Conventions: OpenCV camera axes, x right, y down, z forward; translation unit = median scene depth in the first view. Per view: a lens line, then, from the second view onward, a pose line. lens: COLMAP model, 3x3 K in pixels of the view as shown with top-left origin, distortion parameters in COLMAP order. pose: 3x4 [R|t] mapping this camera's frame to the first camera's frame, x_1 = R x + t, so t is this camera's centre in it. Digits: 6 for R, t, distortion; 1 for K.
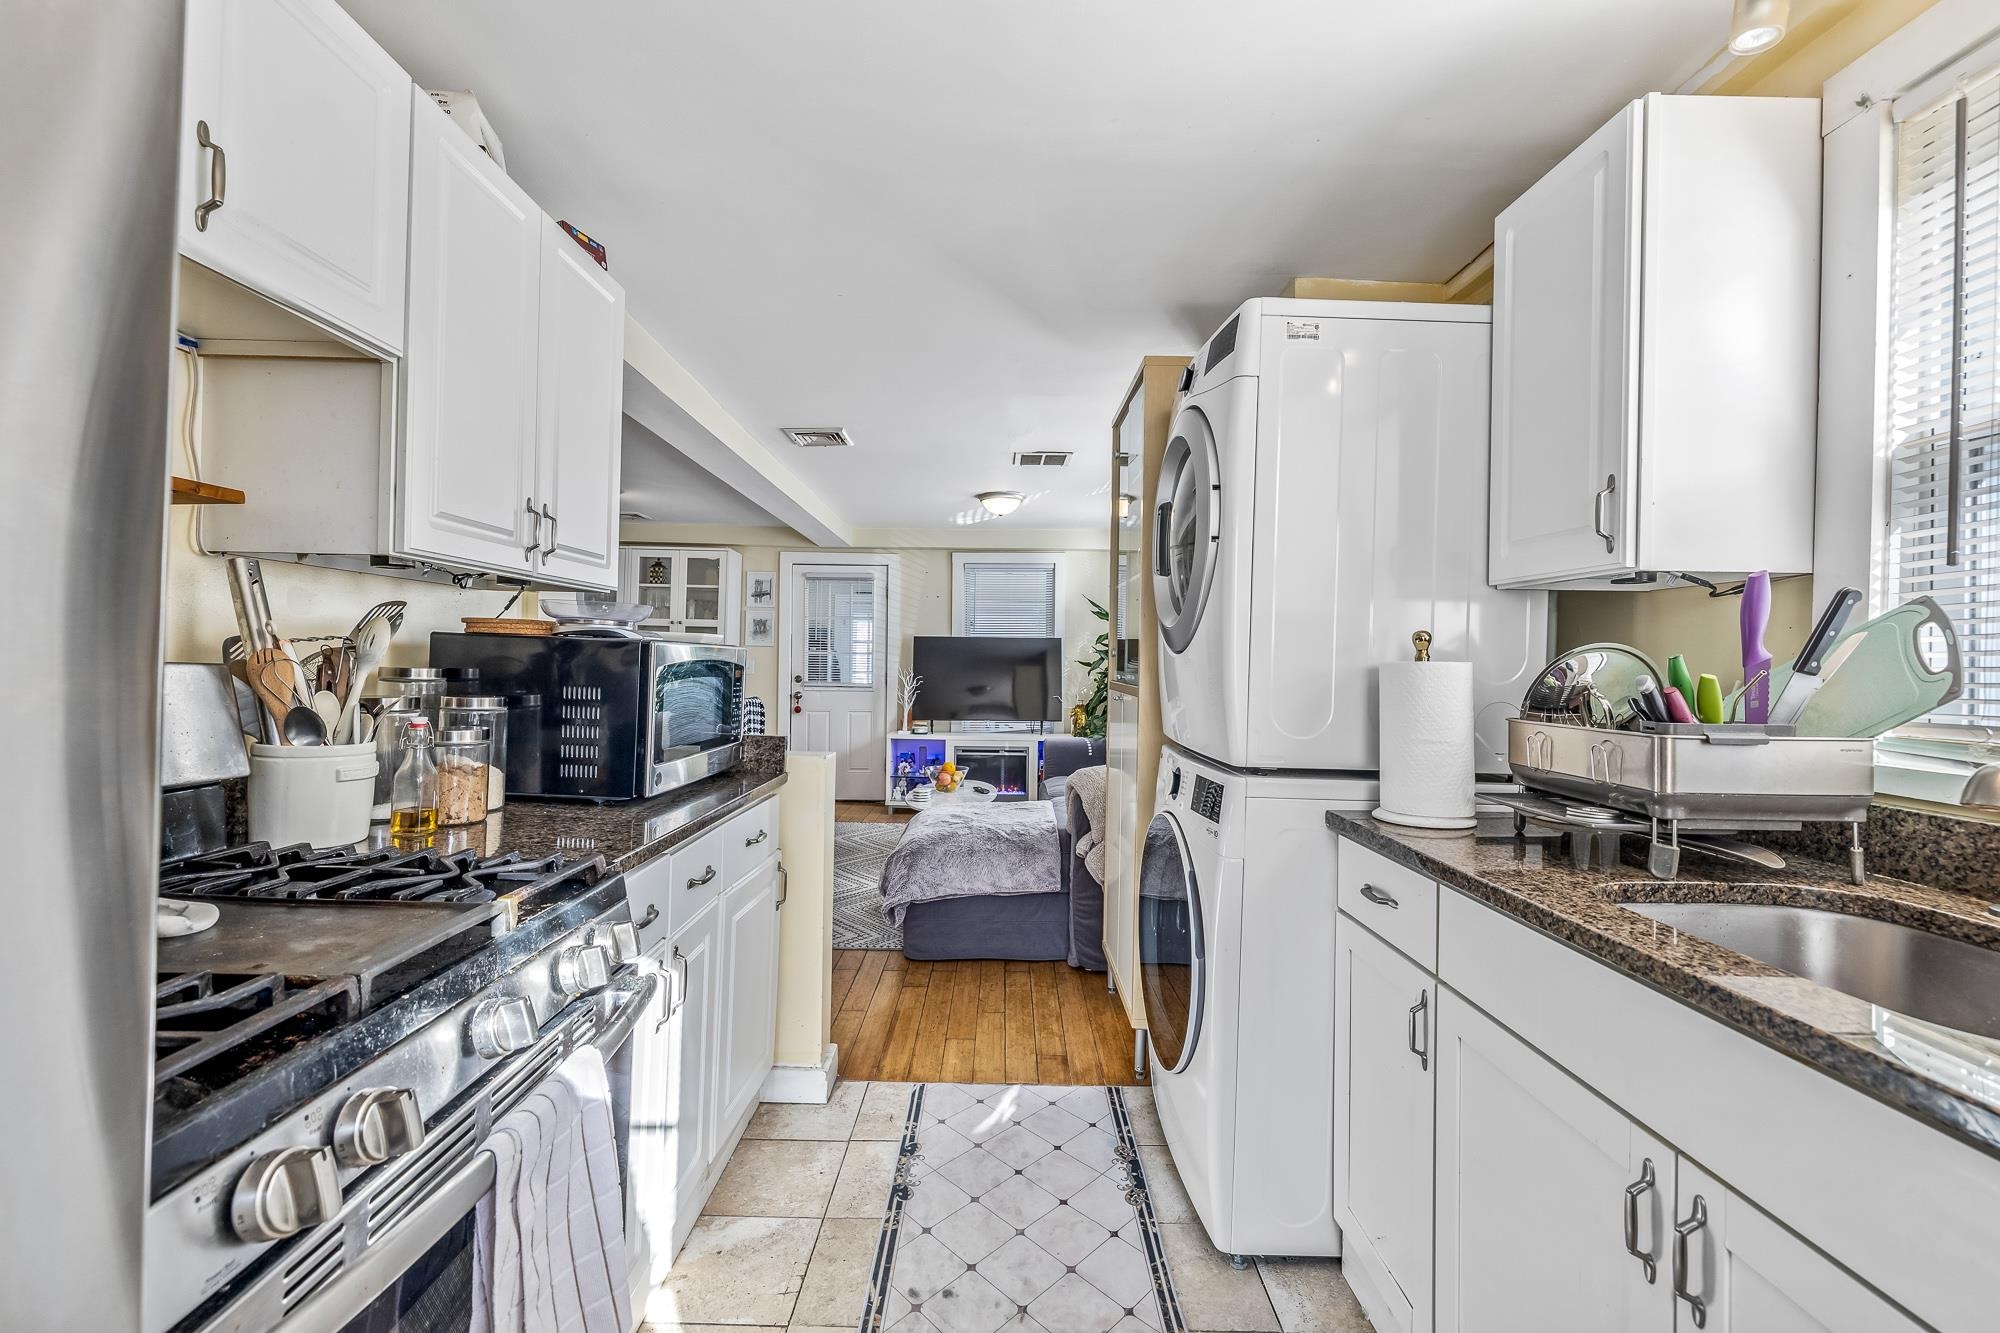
lens RADIAL K [[838.6, 0, 1000.0], [0, 838.6, 666.5], [0, 0, 1]] dist [0.000398, 0.000097]
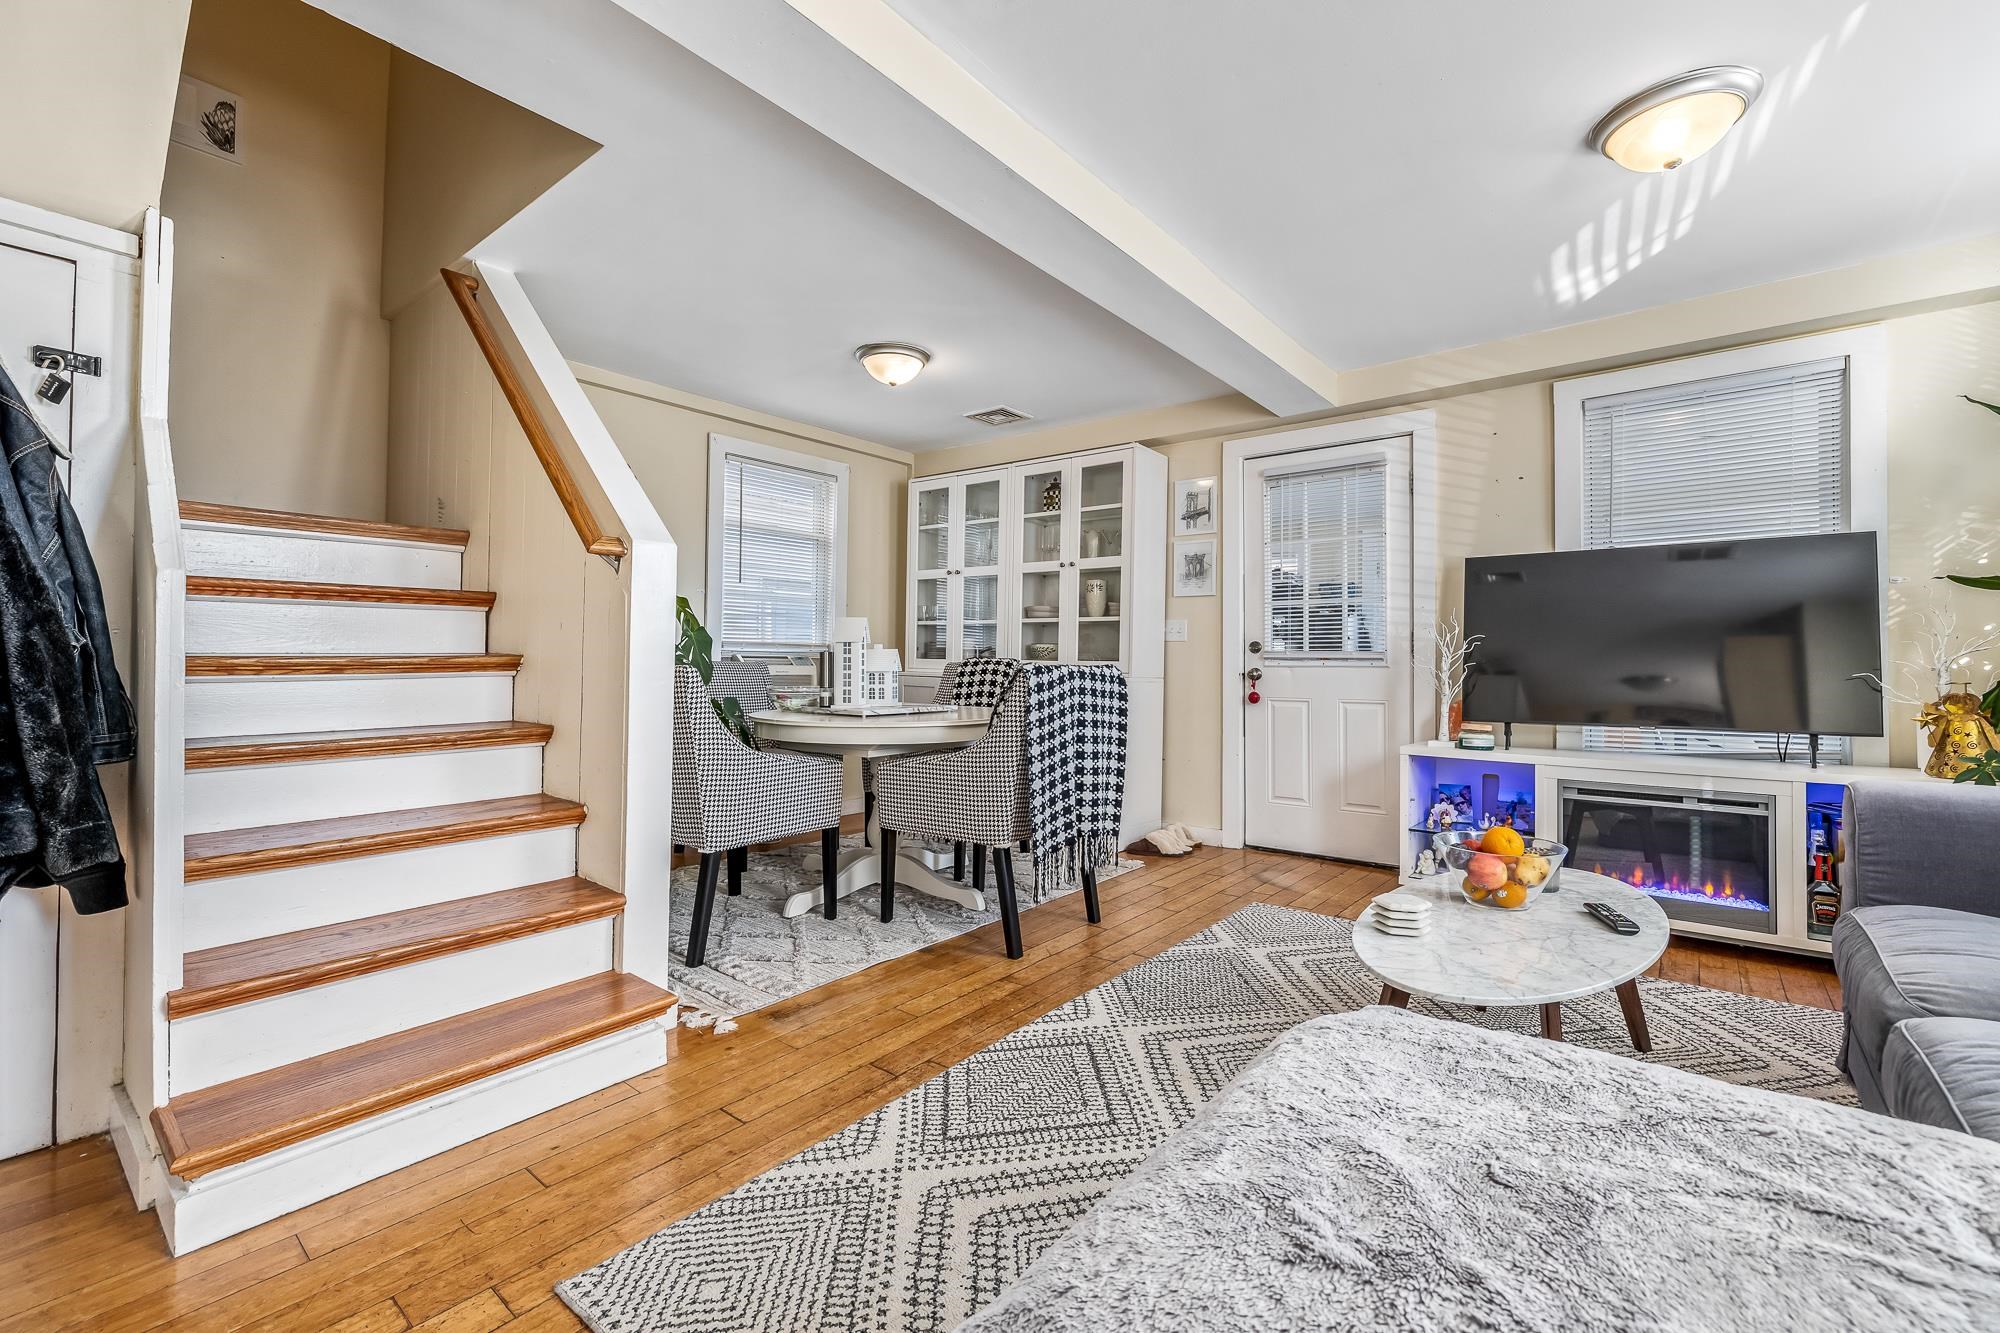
lens RADIAL K [[851.7, 0, 994.3], [0, 851.7, 657.1], [0, 0, 1]] dist [0.000958, 0.000361]
pose [[0.770702, -0.013375, -0.637055, 0.006200], [0.005036, 0.999876, -0.014900, 0.030770], [0.637176, 0.008276, 0.770674, 0.412665]]
